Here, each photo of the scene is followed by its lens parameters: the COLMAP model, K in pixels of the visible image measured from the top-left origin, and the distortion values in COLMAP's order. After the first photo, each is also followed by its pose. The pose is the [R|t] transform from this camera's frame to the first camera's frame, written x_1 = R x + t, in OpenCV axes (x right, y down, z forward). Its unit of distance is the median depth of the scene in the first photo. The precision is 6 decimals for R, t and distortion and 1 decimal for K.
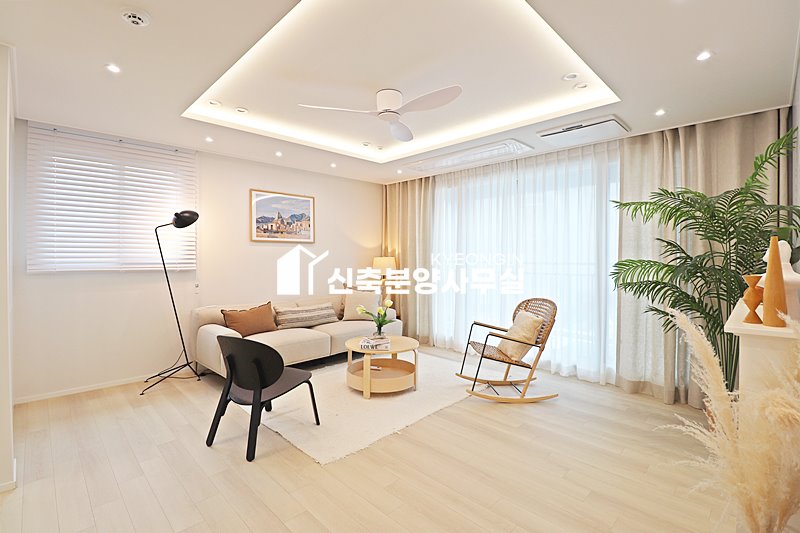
lens RADIAL K [[373.0, 0, 409.8], [0, 373.0, 254.3], [0, 0, 1]] dist [-0.006718, -0.009787]
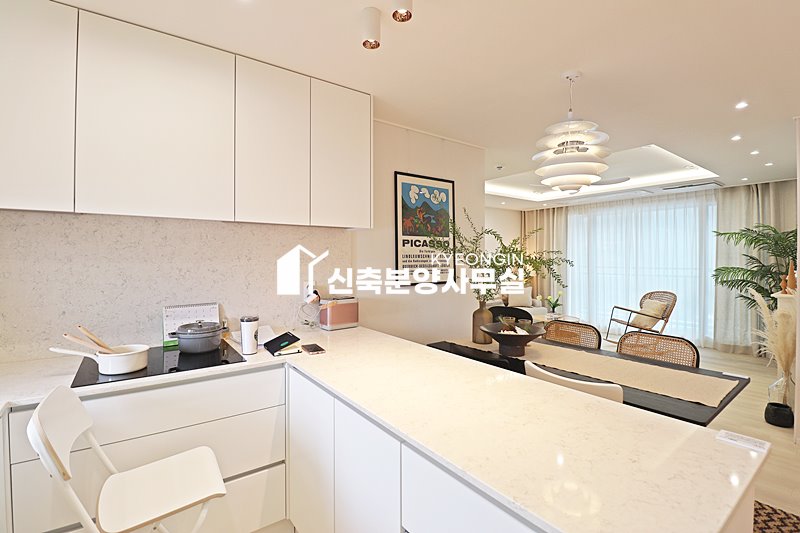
lens RADIAL K [[373.0, 0, 404.1], [0, 373.0, 255.7], [0, 0, 1]] dist [-0.006718, -0.009787]
pose [[0.989317, -0.005641, -0.145674, -0.535871], [0.005610, 0.999984, -0.000622, -0.039682], [0.145675, -0.000202, 0.989332, -0.767653]]
